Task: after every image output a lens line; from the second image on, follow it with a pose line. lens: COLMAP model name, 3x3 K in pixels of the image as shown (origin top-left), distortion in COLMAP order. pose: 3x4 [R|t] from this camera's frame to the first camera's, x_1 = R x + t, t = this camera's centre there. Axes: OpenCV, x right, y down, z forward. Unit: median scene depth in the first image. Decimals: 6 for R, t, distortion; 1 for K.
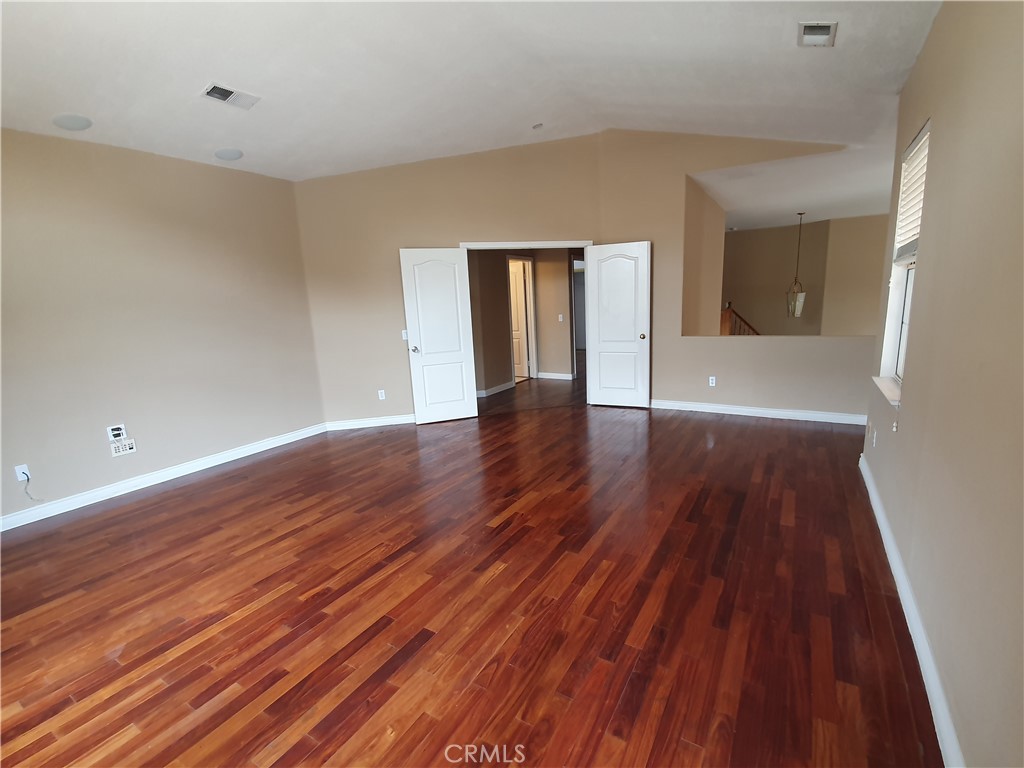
lens RADIAL K [[462.9, 0, 531.7], [0, 462.9, 399.1], [0, 0, 1]] dist [-0.001118, -0.000782]
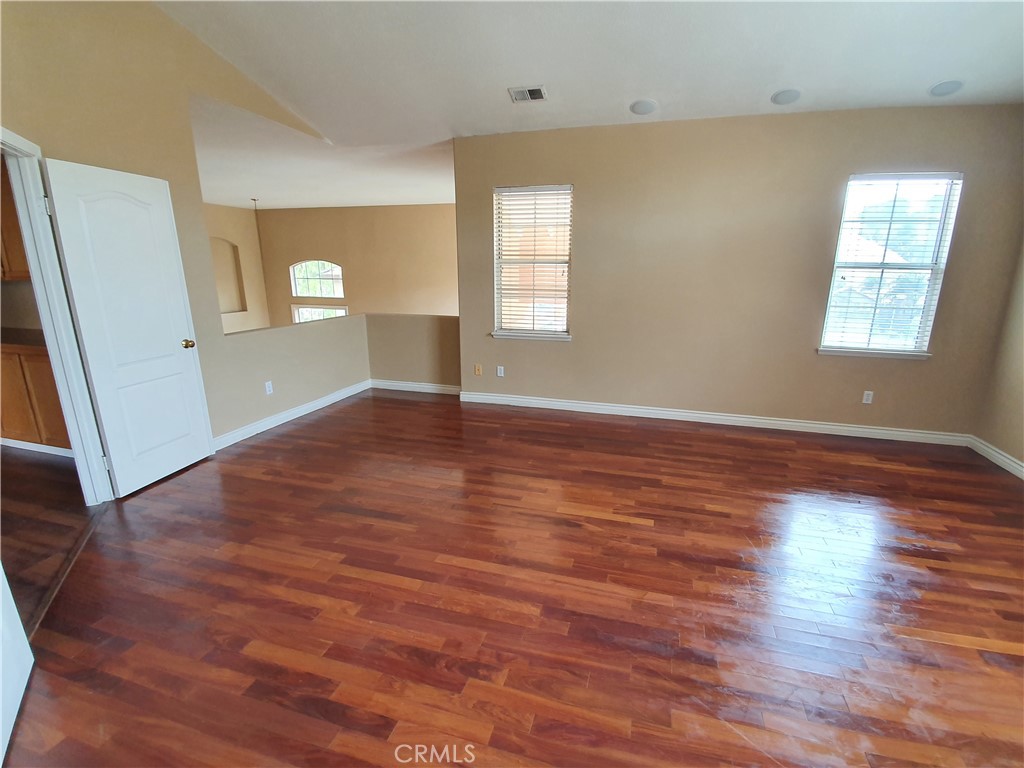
lens RADIAL K [[462.9, 0, 531.7], [0, 462.9, 399.1], [0, 0, 1]] dist [-0.001118, -0.000782]
pose [[-0.259849, -0.223998, 0.939310, -0.788160], [0.208098, 0.936879, 0.280986, -0.252890], [-0.942960, 0.268483, -0.196834, 1.260794]]
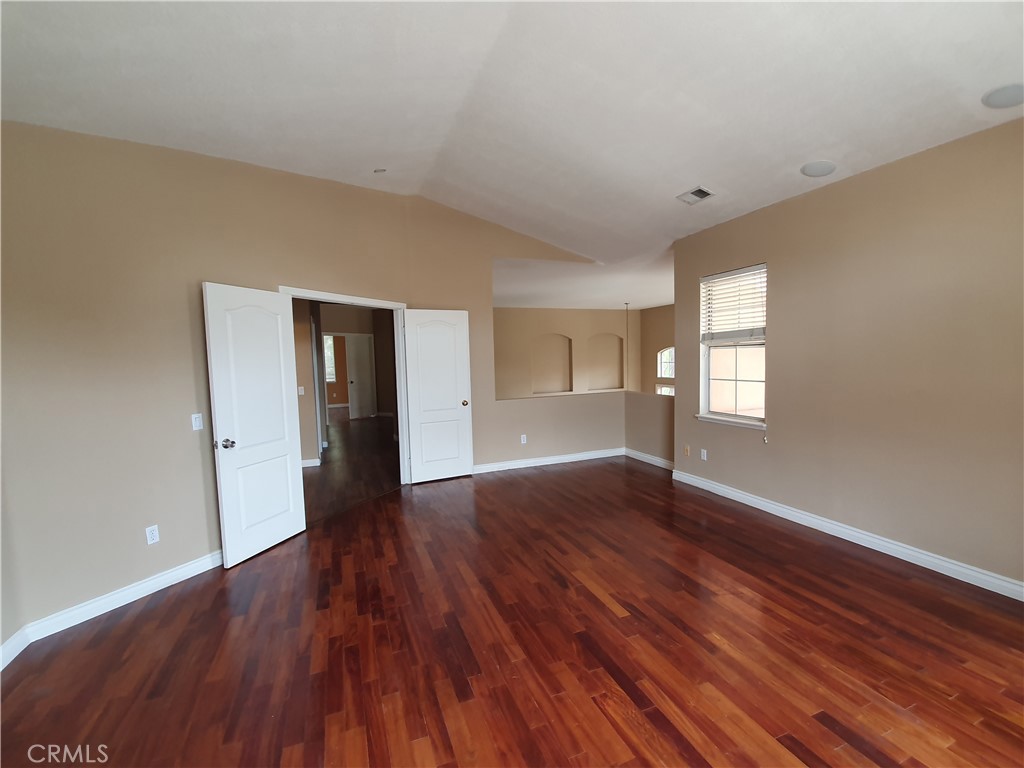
lens RADIAL K [[462.9, 0, 531.7], [0, 462.9, 399.1], [0, 0, 1]] dist [-0.001118, -0.000782]
pose [[0.601731, -0.048244, 0.797241, -0.812543], [0.170109, 0.983013, -0.068907, -0.089850], [-0.780374, 0.177081, 0.599716, 0.509708]]
